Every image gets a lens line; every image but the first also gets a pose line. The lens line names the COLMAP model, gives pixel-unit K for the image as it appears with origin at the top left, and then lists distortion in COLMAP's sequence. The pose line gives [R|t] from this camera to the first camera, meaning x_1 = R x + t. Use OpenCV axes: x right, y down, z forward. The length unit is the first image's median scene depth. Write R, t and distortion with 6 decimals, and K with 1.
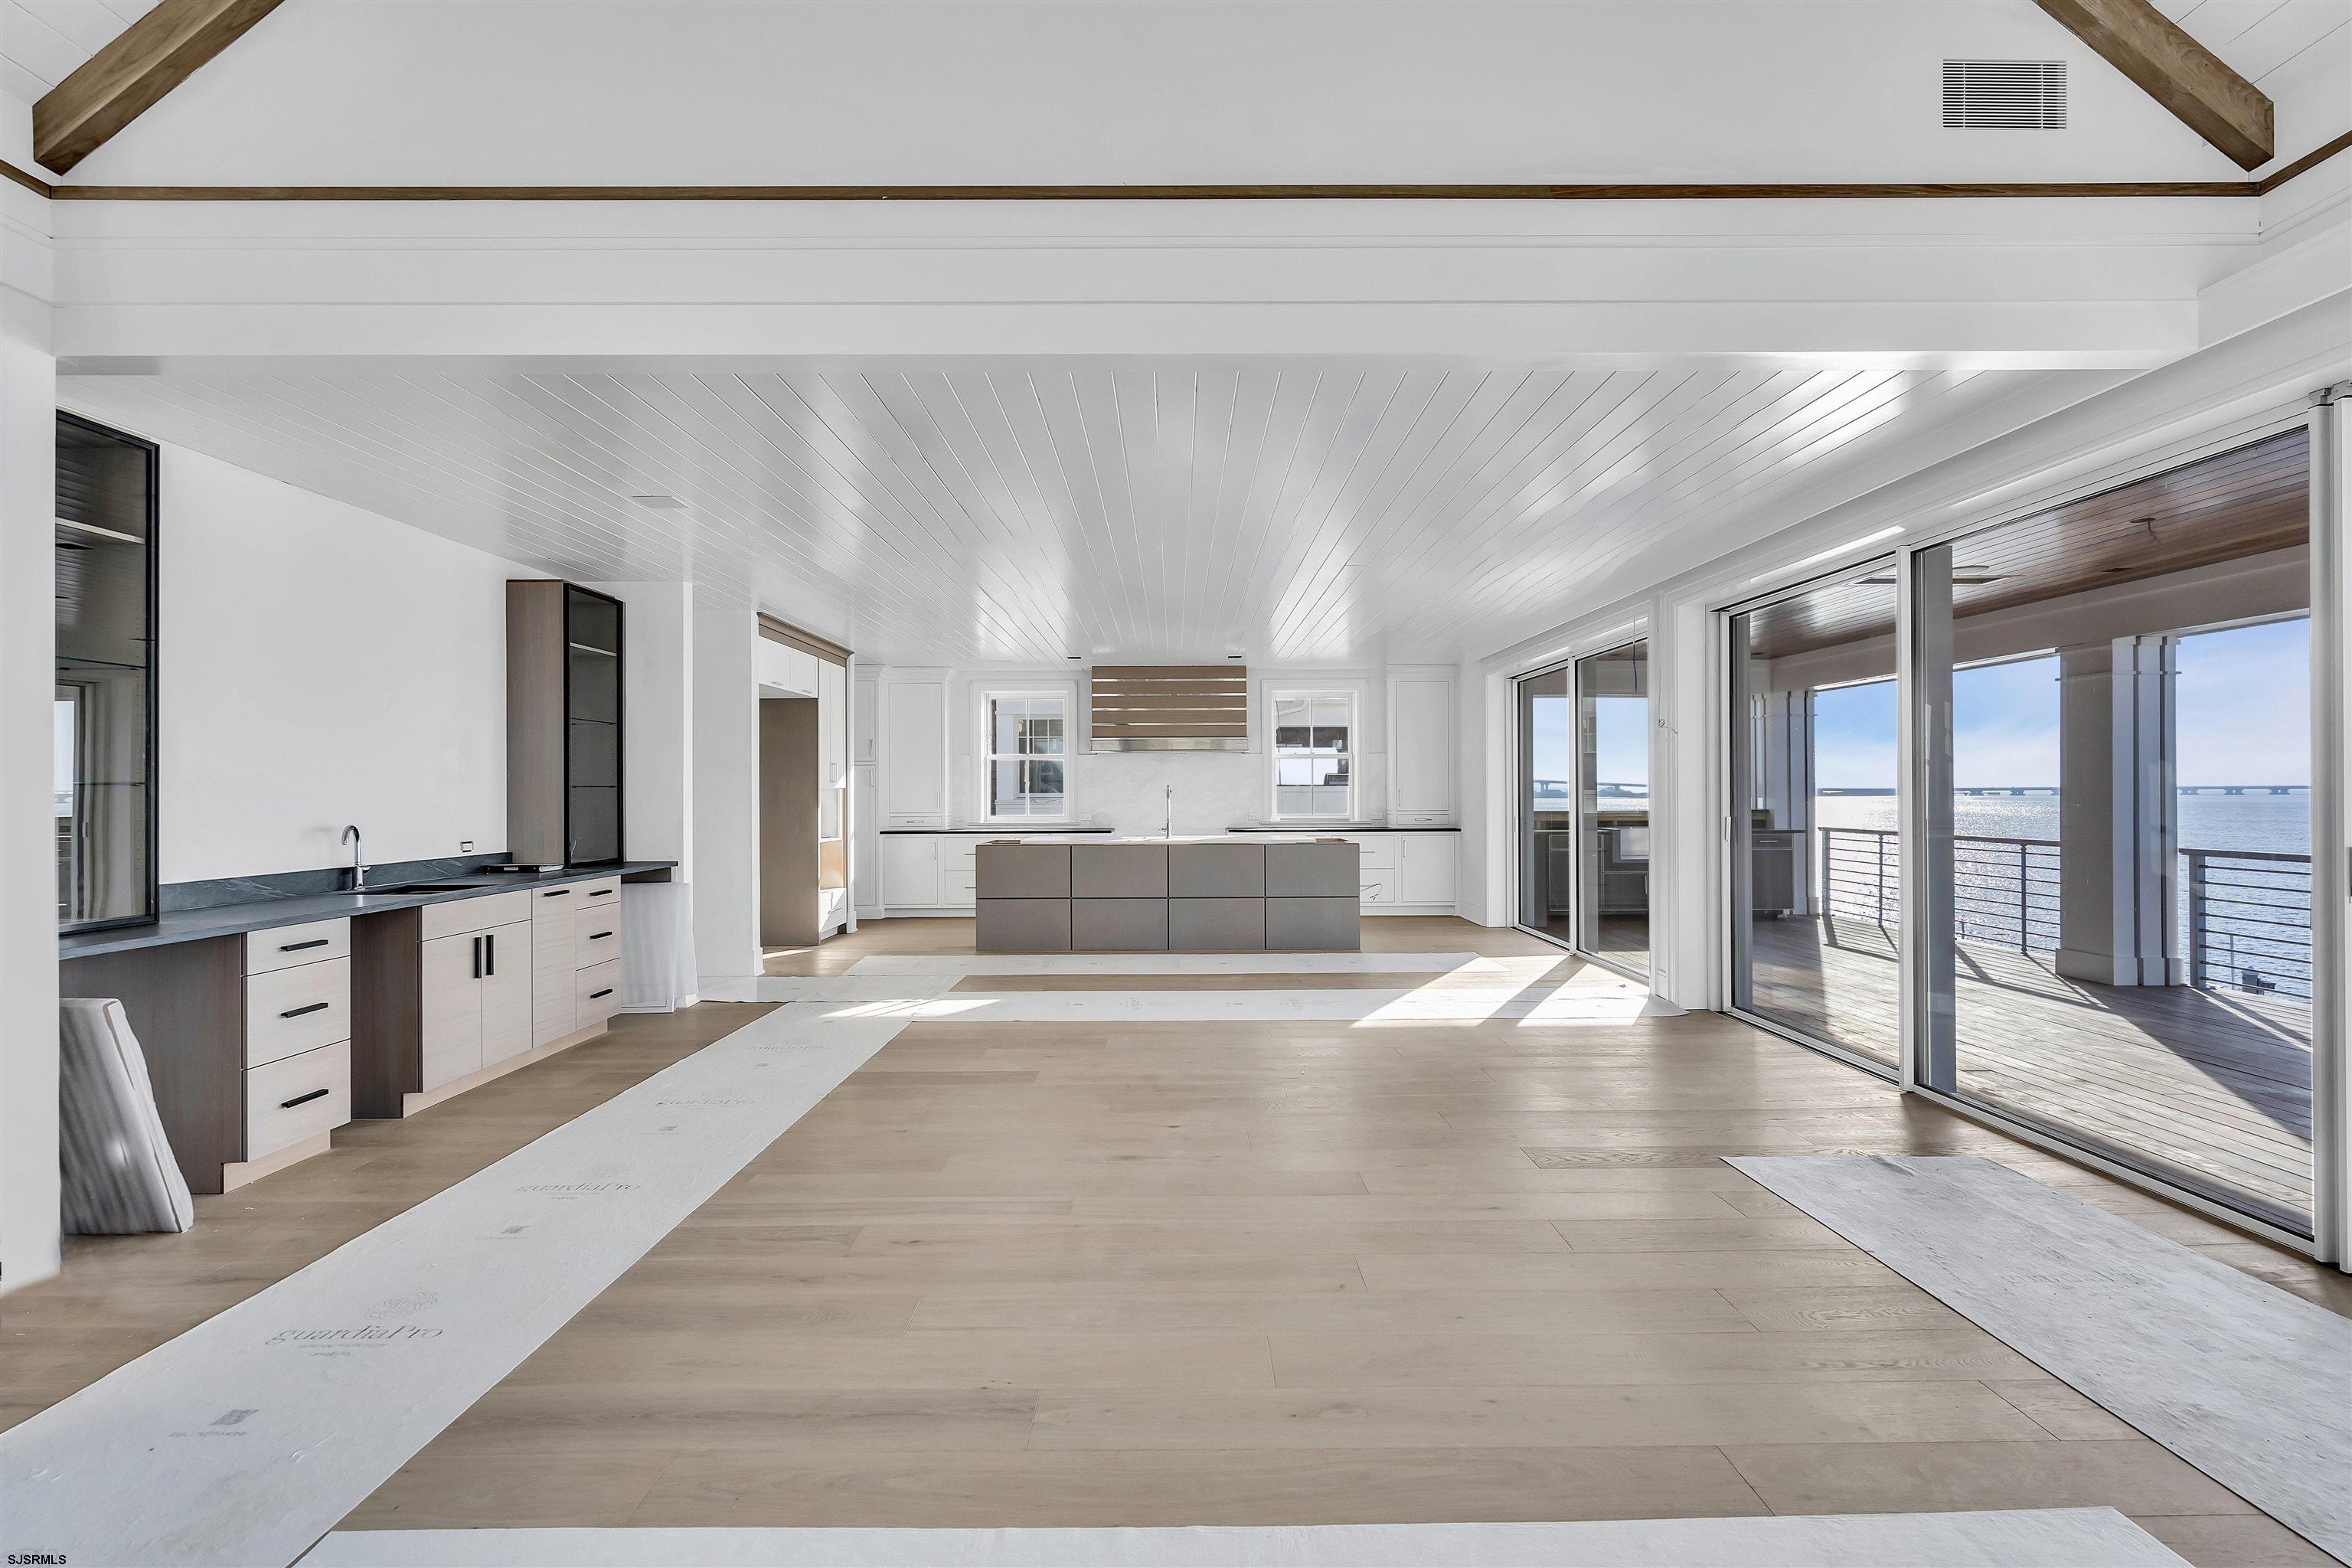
lens RADIAL K [[1091.2, 0, 1177.5], [0, 1091.2, 789.3], [0, 0, 1]] dist [-0.004450, 0.001256]
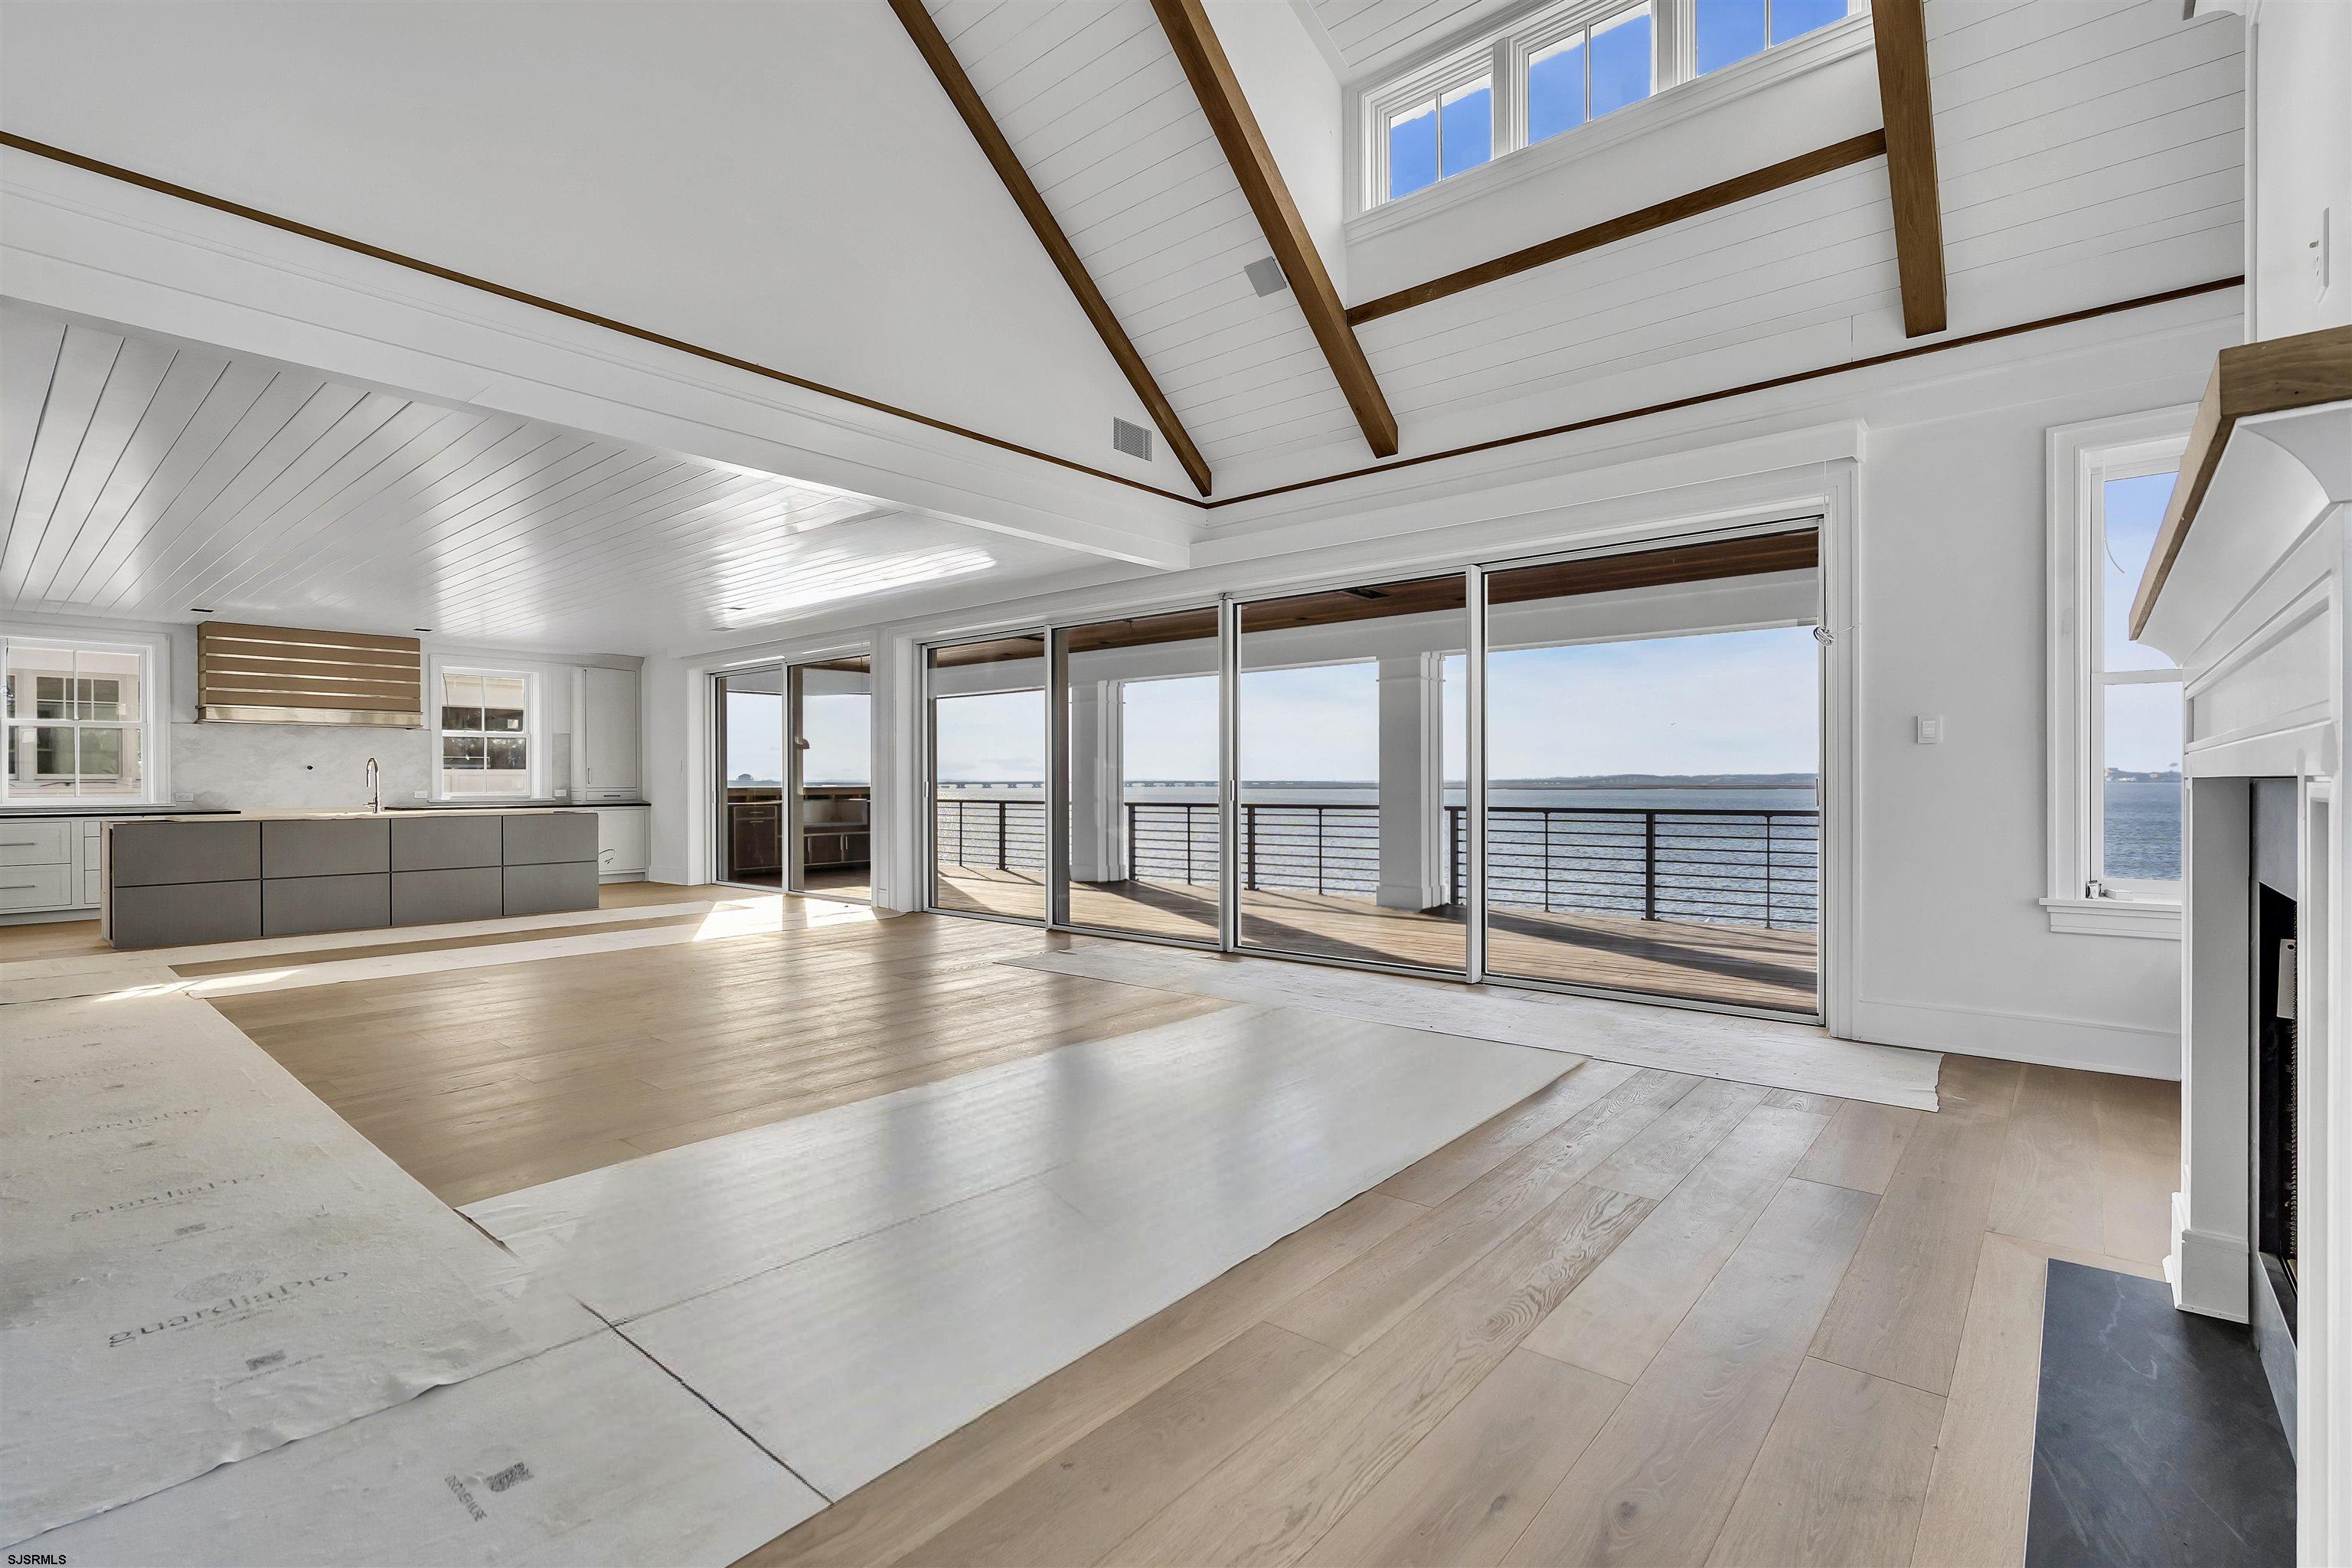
lens RADIAL K [[1067.7, 0, 1177.2], [0, 1067.7, 785.8], [0, 0, 1]] dist [-0.004990, 0.002687]
pose [[0.653084, -0.000819, 0.757285, -0.338496], [-0.000385, 0.999999, 0.001415, 0.024901], [-0.757286, -0.001216, 0.653083, -0.198976]]
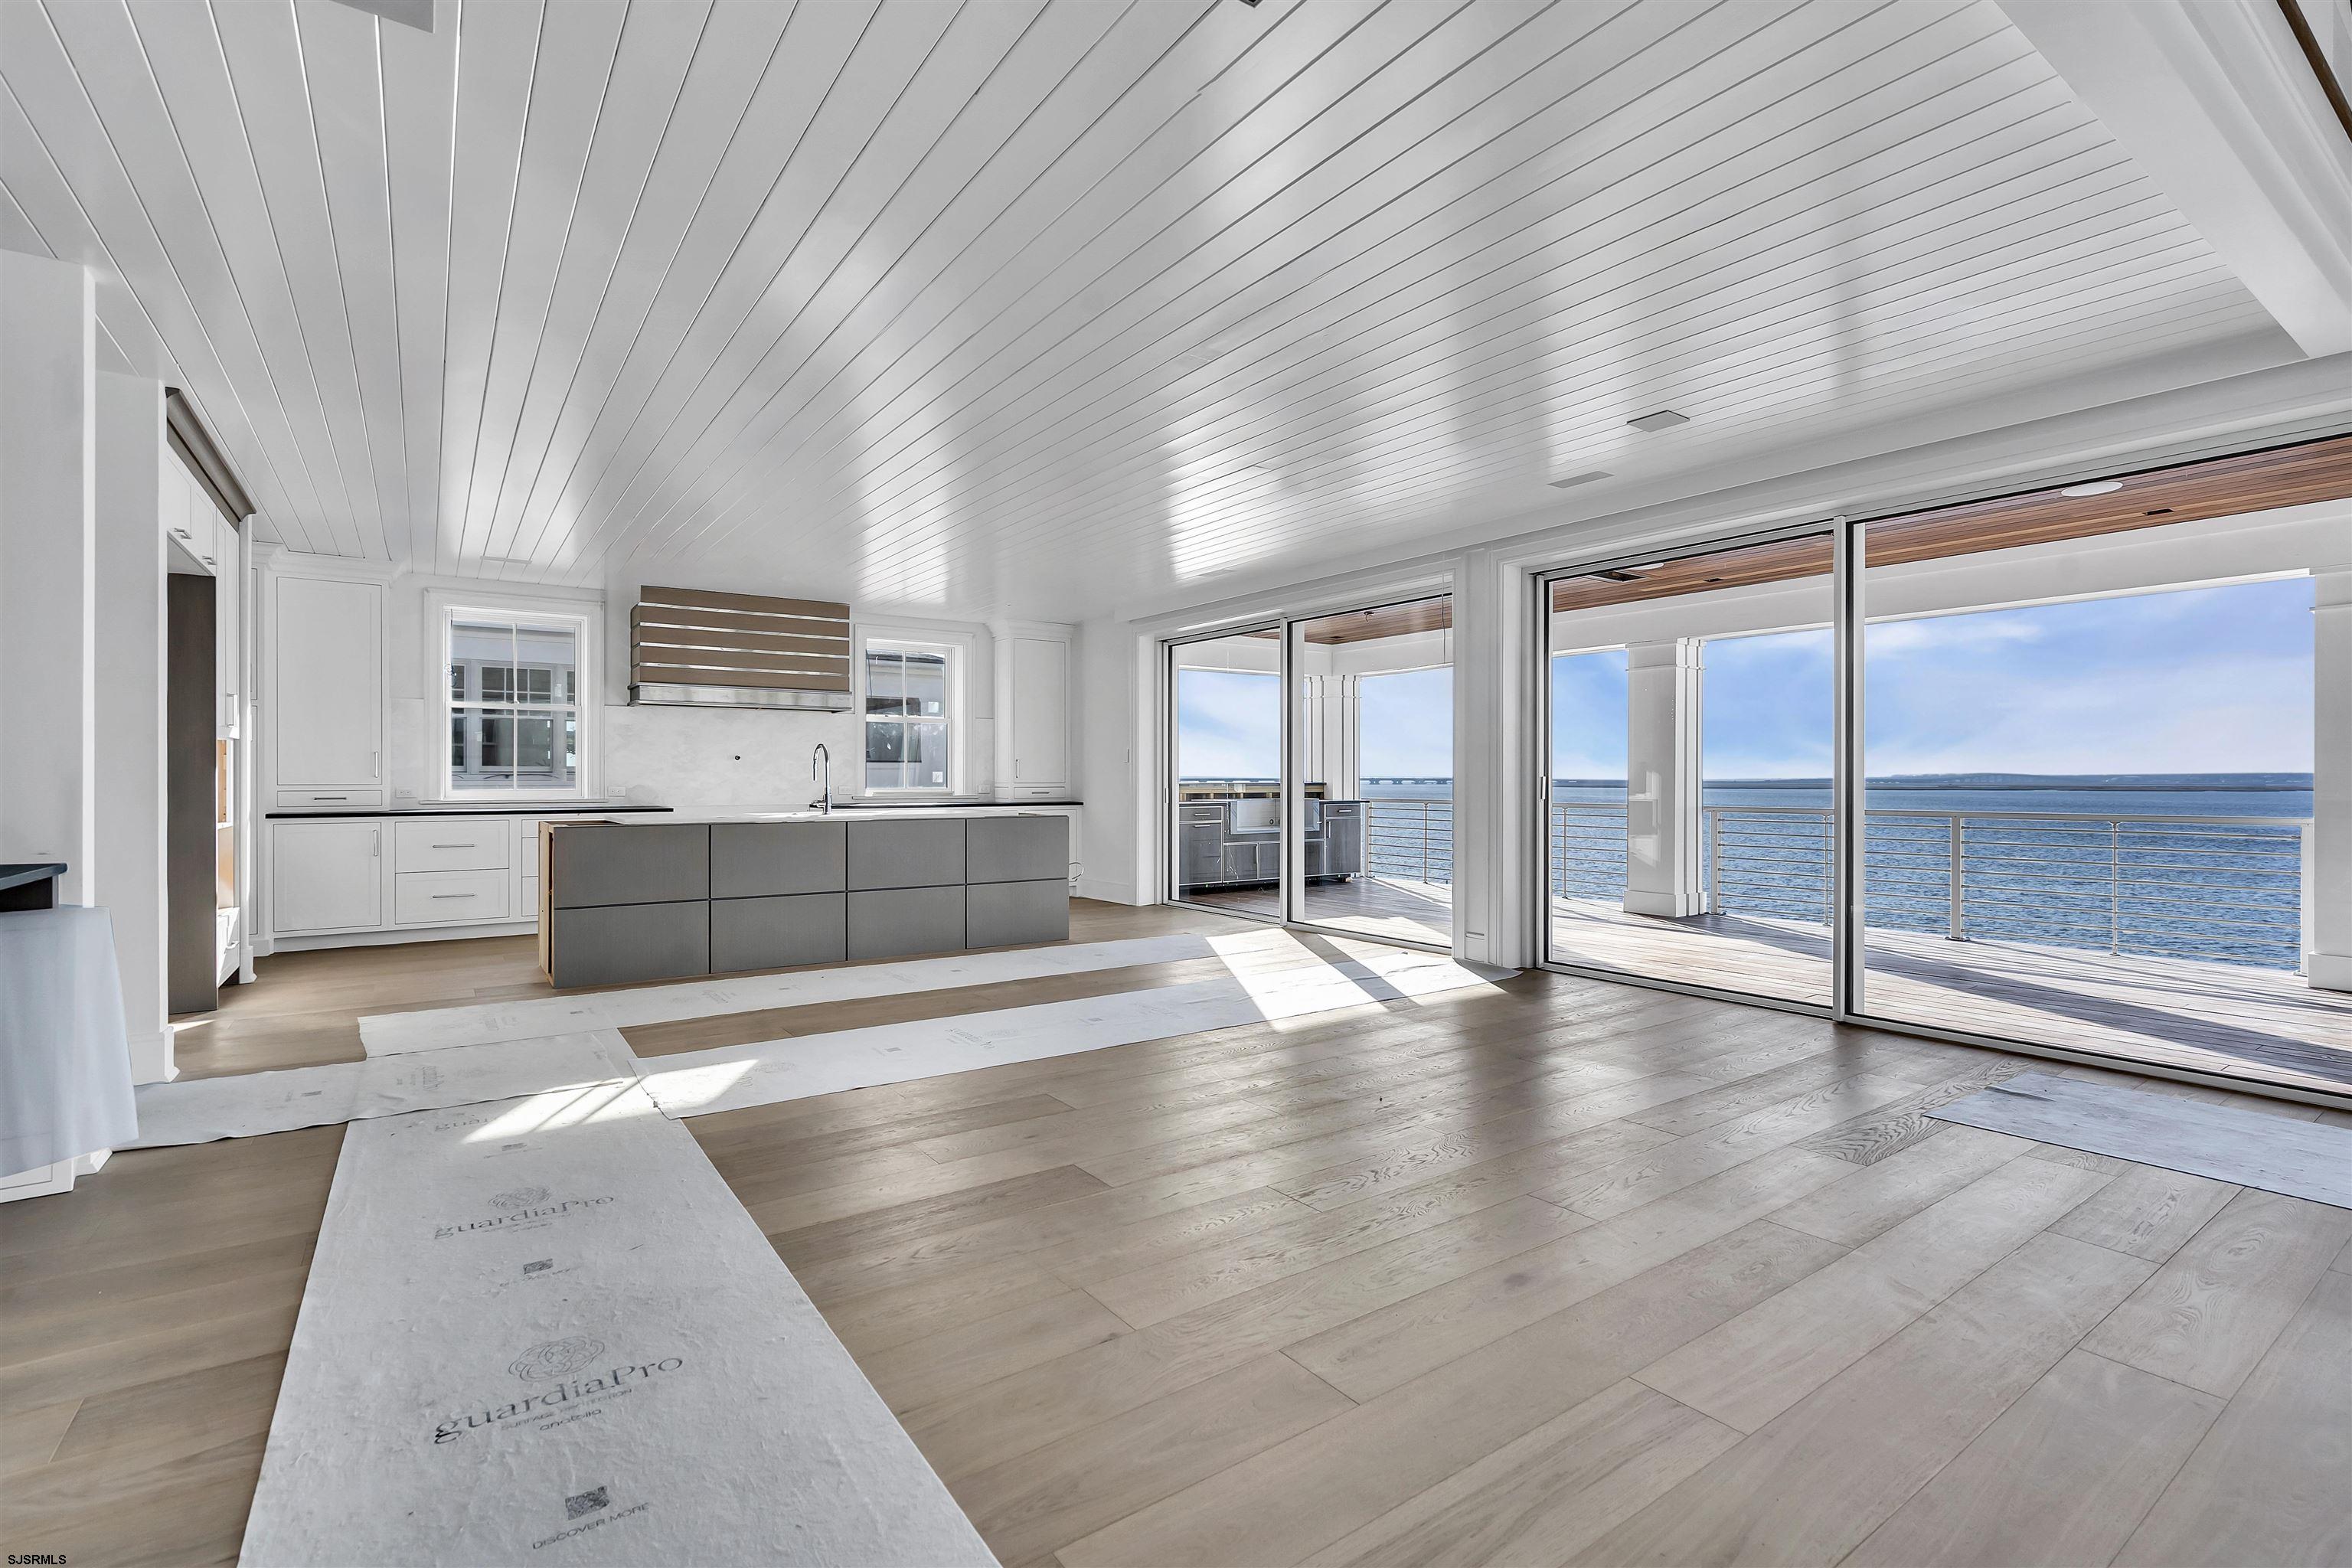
lens RADIAL K [[1067.7, 0, 1173.7], [0, 1067.7, 783.0], [0, 0, 1]] dist [-0.004990, 0.002687]
pose [[0.819055, 0.002725, 0.573708, -0.307949], [-0.004933, 0.999985, 0.002293, 0.026693], [-0.573694, -0.004708, 0.819056, 0.331939]]
